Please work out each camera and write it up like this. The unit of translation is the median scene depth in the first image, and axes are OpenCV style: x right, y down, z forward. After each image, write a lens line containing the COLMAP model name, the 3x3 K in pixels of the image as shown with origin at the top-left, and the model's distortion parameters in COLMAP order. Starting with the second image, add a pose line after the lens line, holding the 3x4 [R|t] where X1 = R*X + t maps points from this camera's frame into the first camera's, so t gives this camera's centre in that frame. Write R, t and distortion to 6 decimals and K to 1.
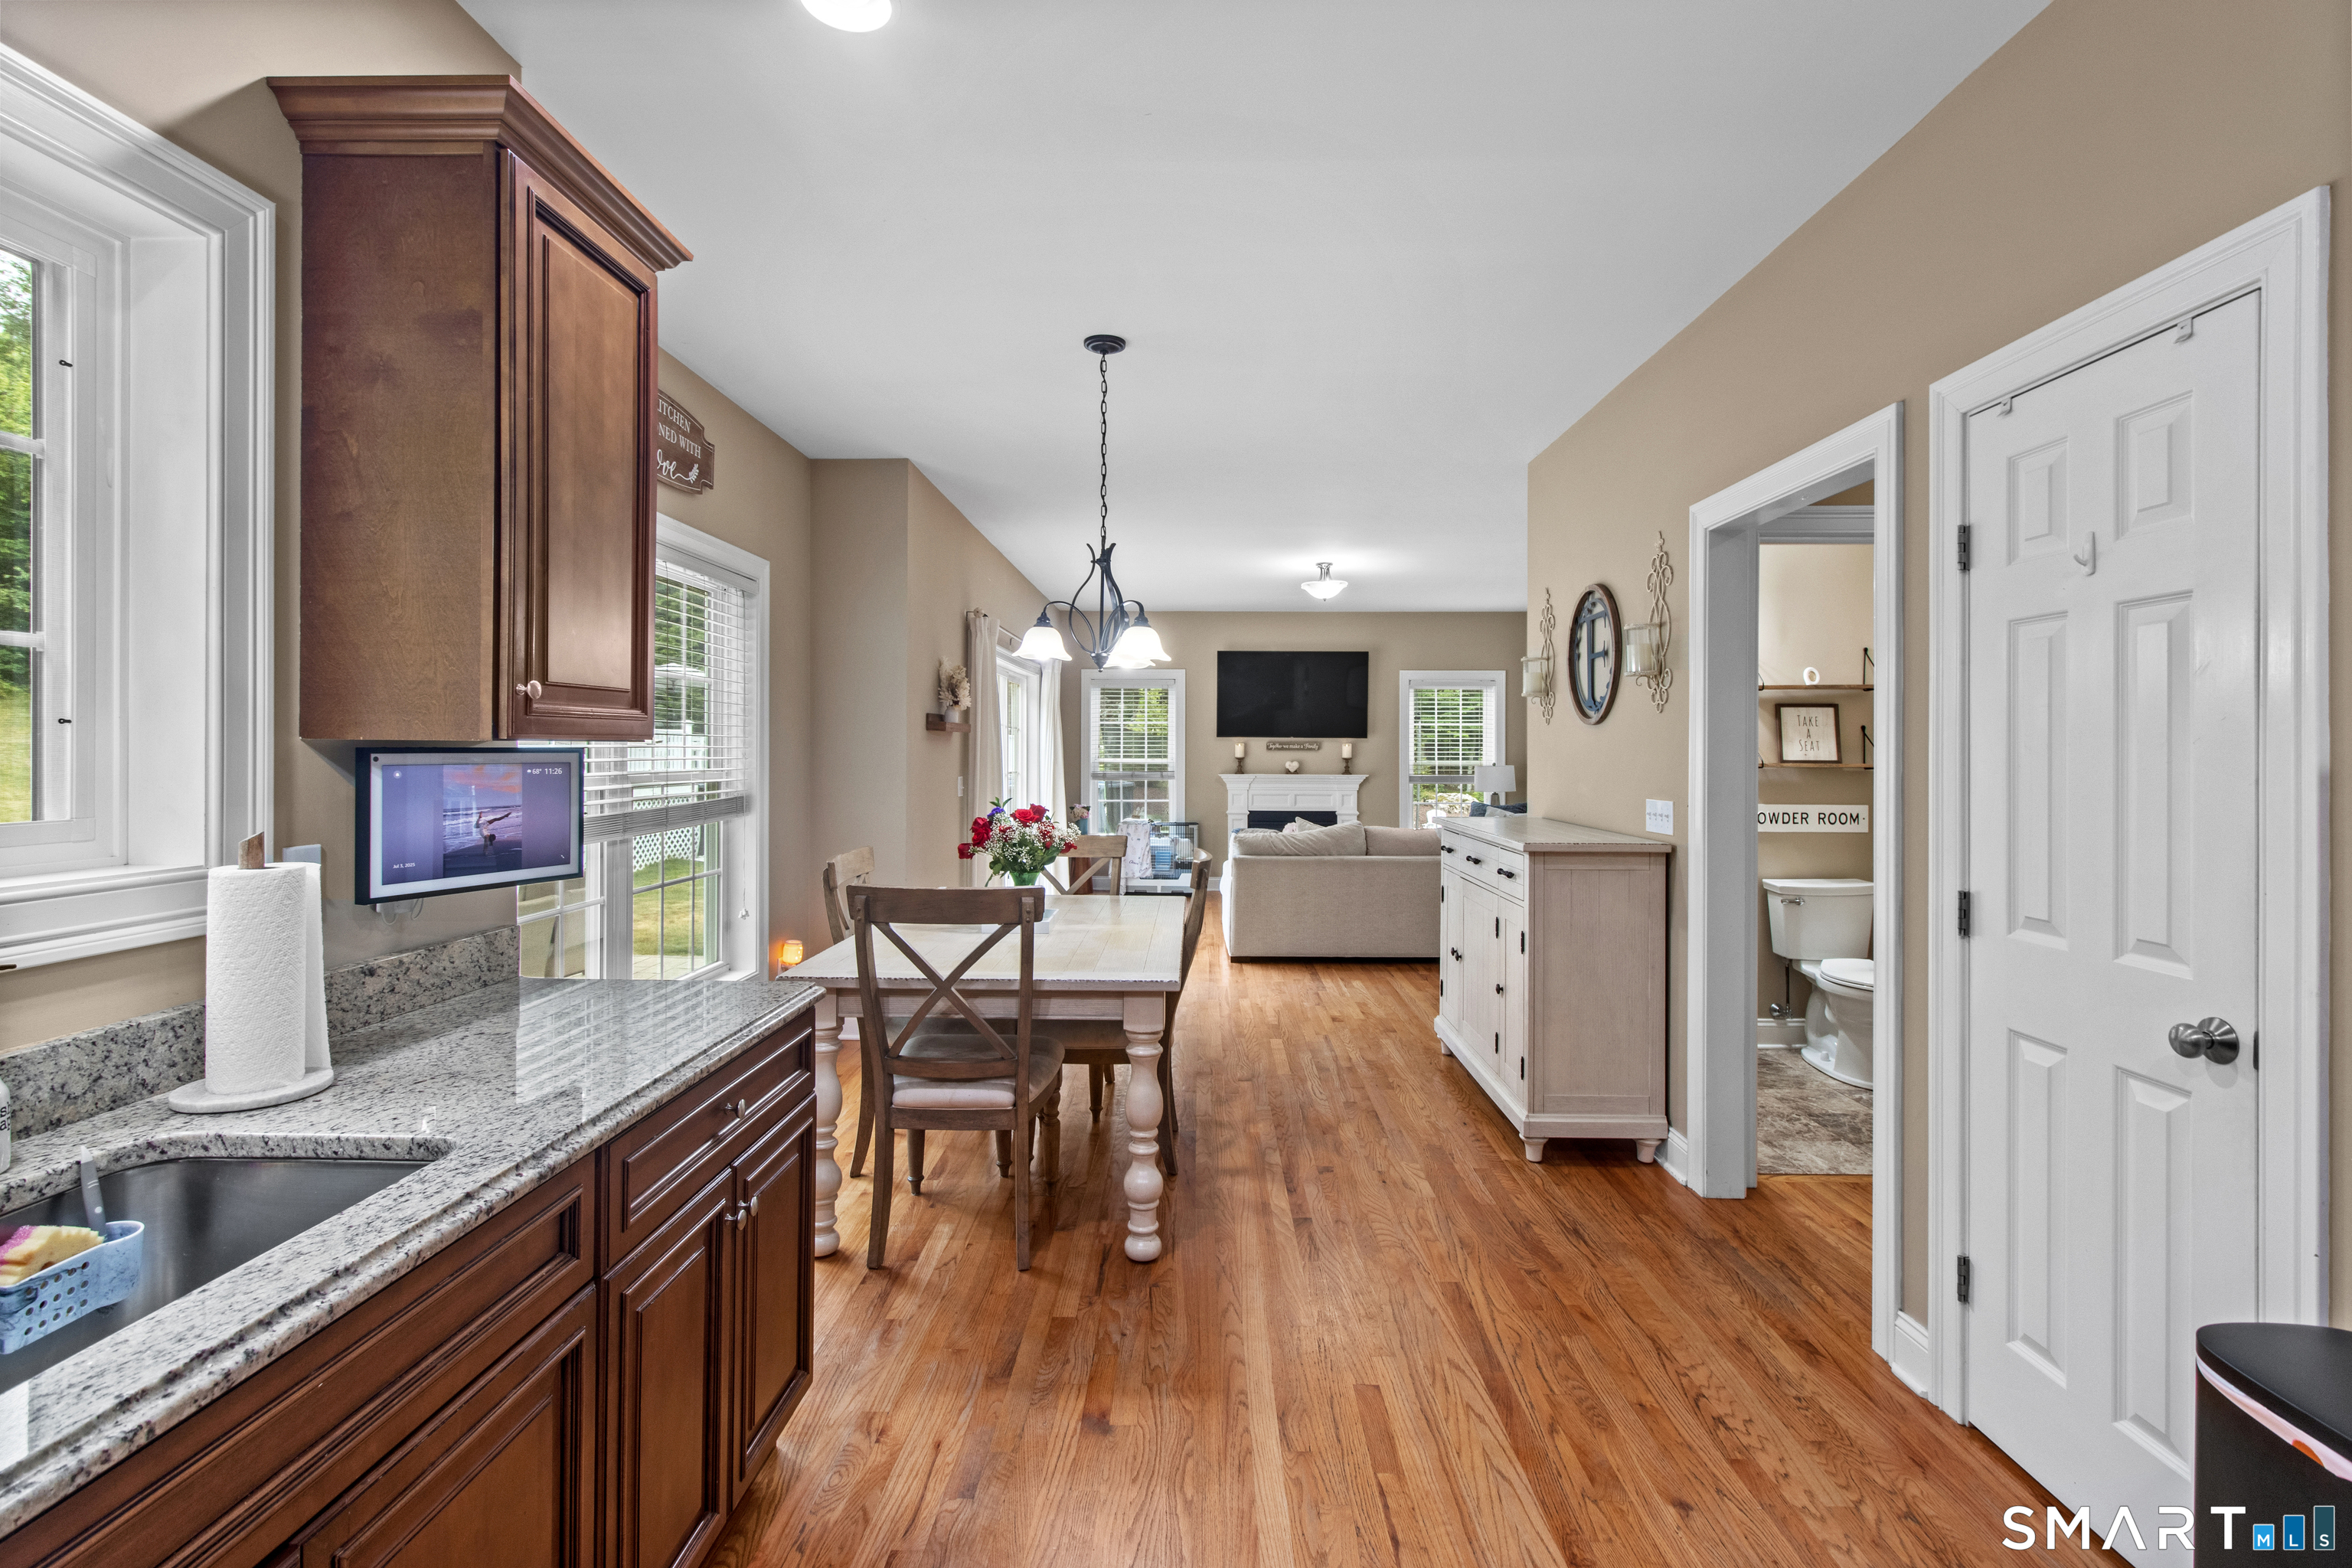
lens RADIAL K [[1105.3, 0, 1161.8], [0, 1105.3, 763.5], [0, 0, 1]] dist [-0.002344, -0.001136]
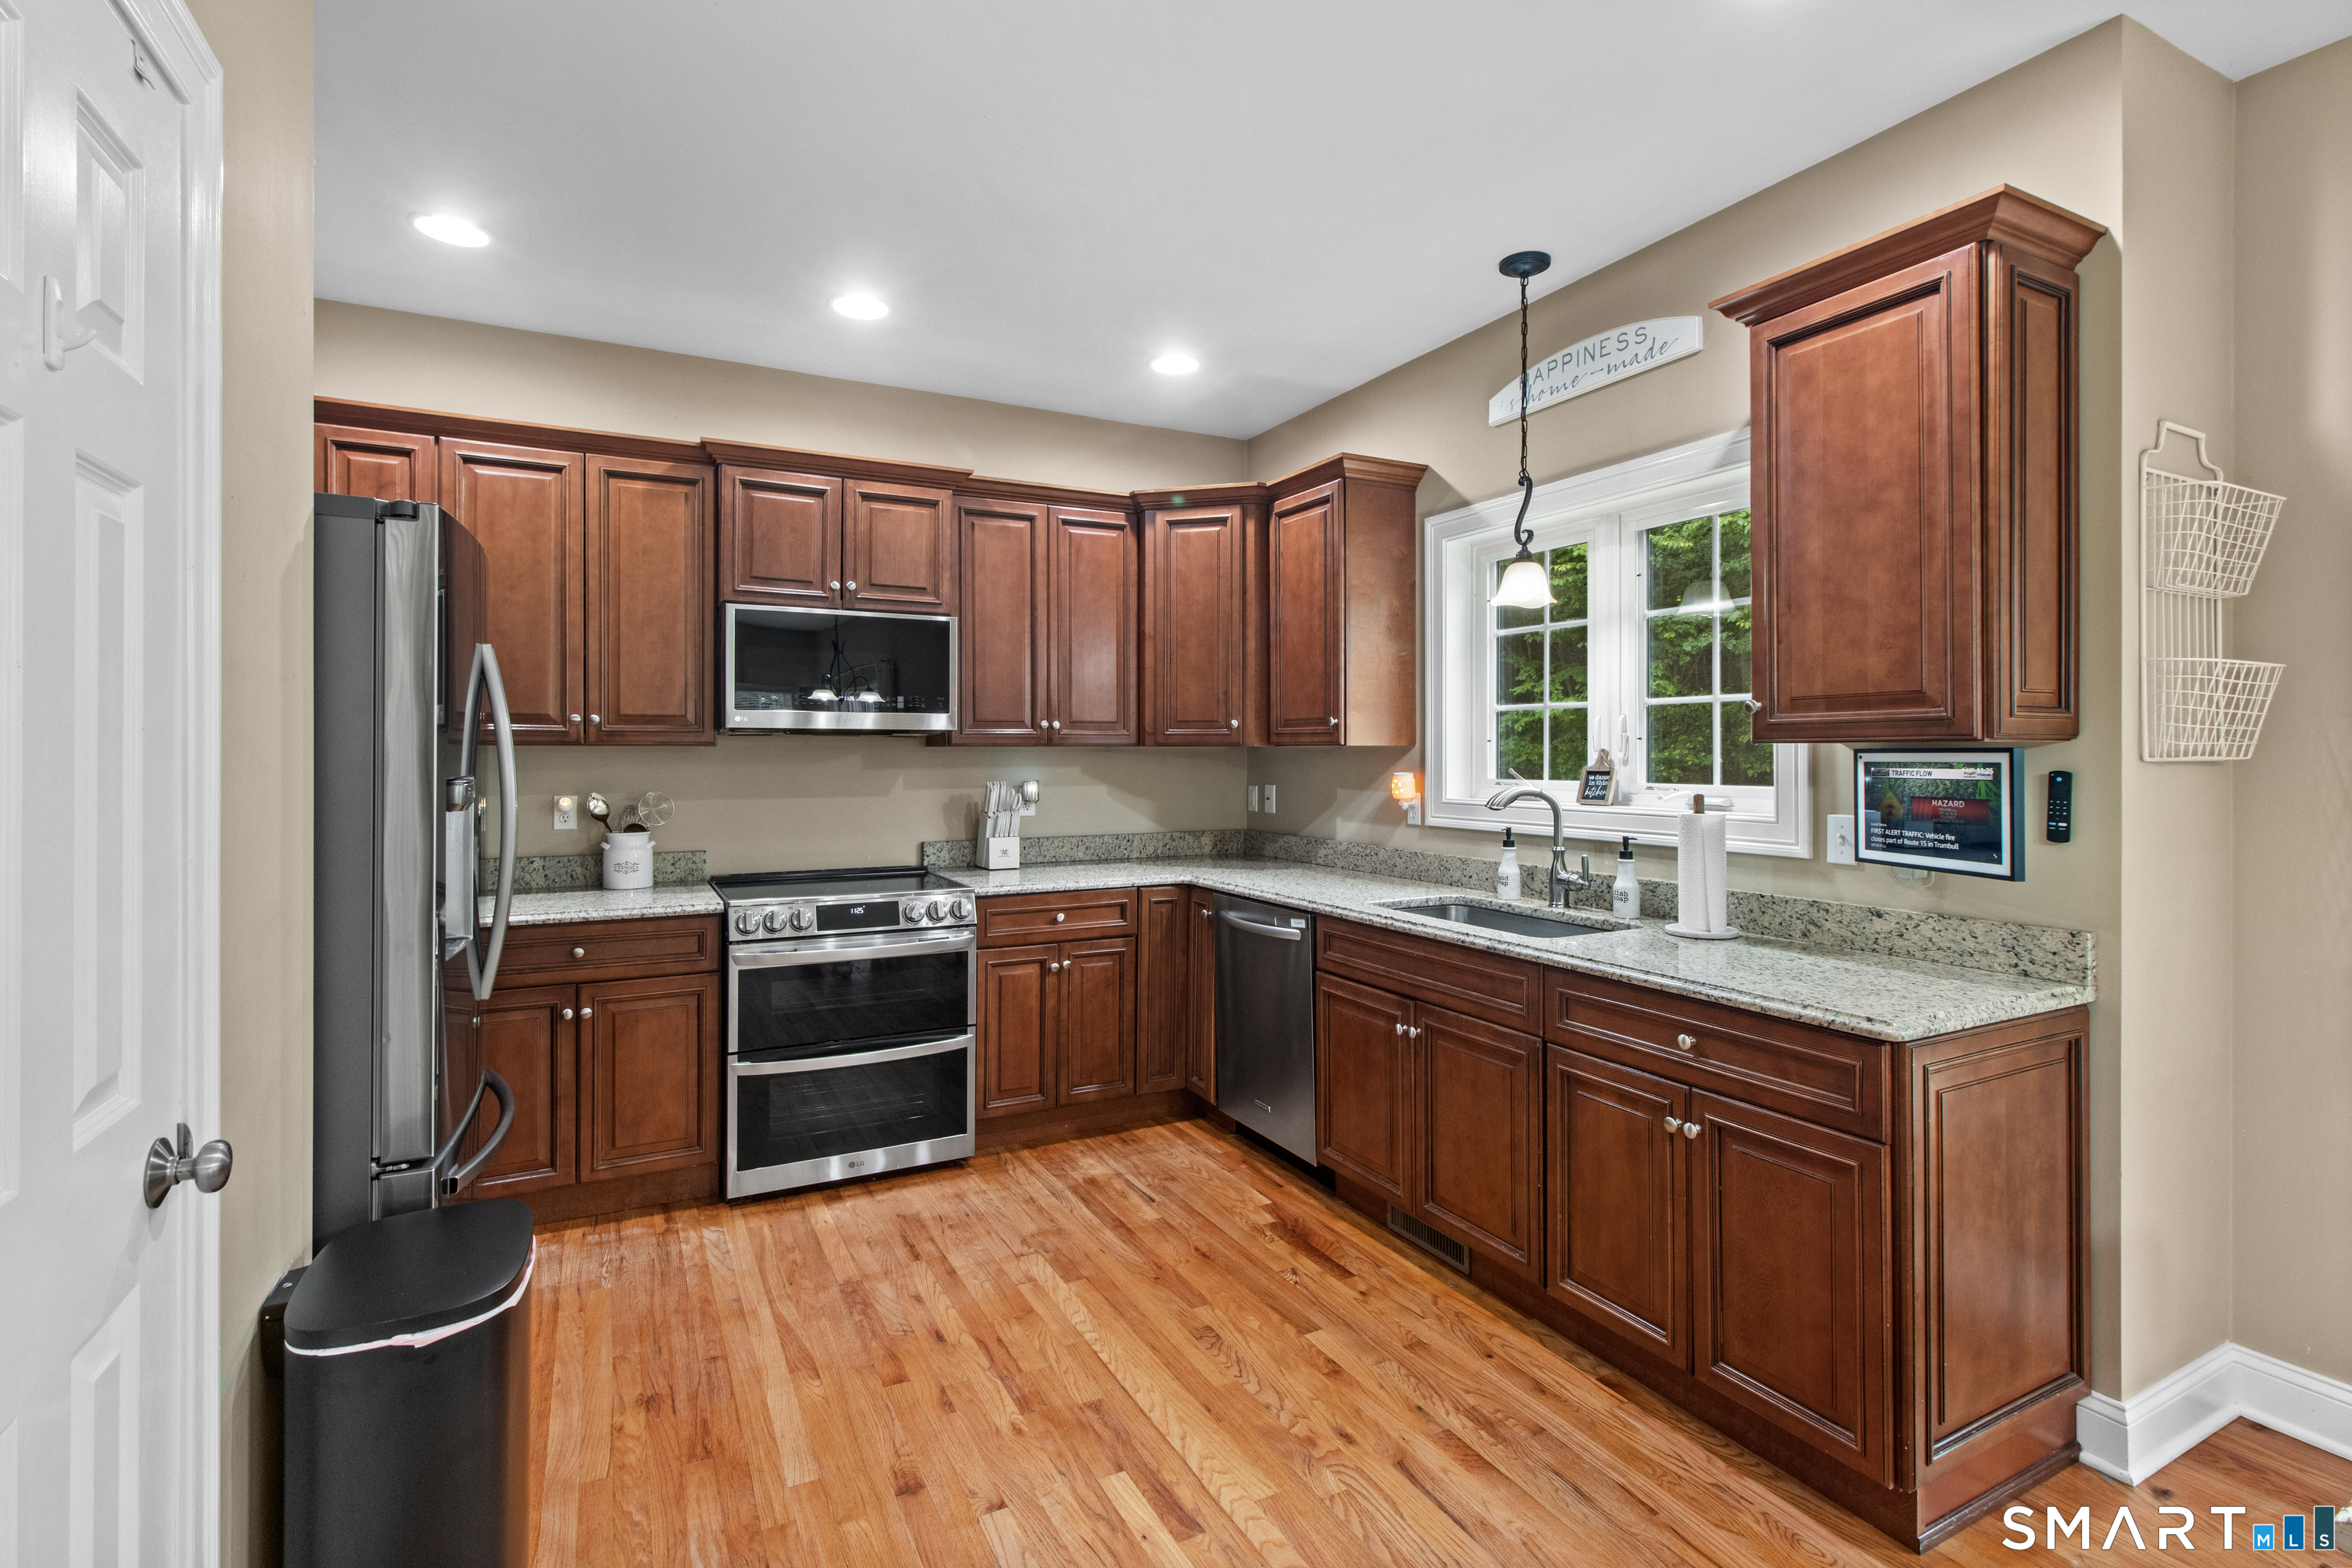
lens RADIAL K [[1105.3, 0, 1194.7], [0, 1105.3, 745.0], [0, 0, 1]] dist [-0.002344, -0.001136]
pose [[-0.872054, -0.005188, -0.489382, 0.628975], [-0.003274, 0.999983, -0.004766, -0.009968], [0.489398, -0.002554, -0.872057, 1.633029]]
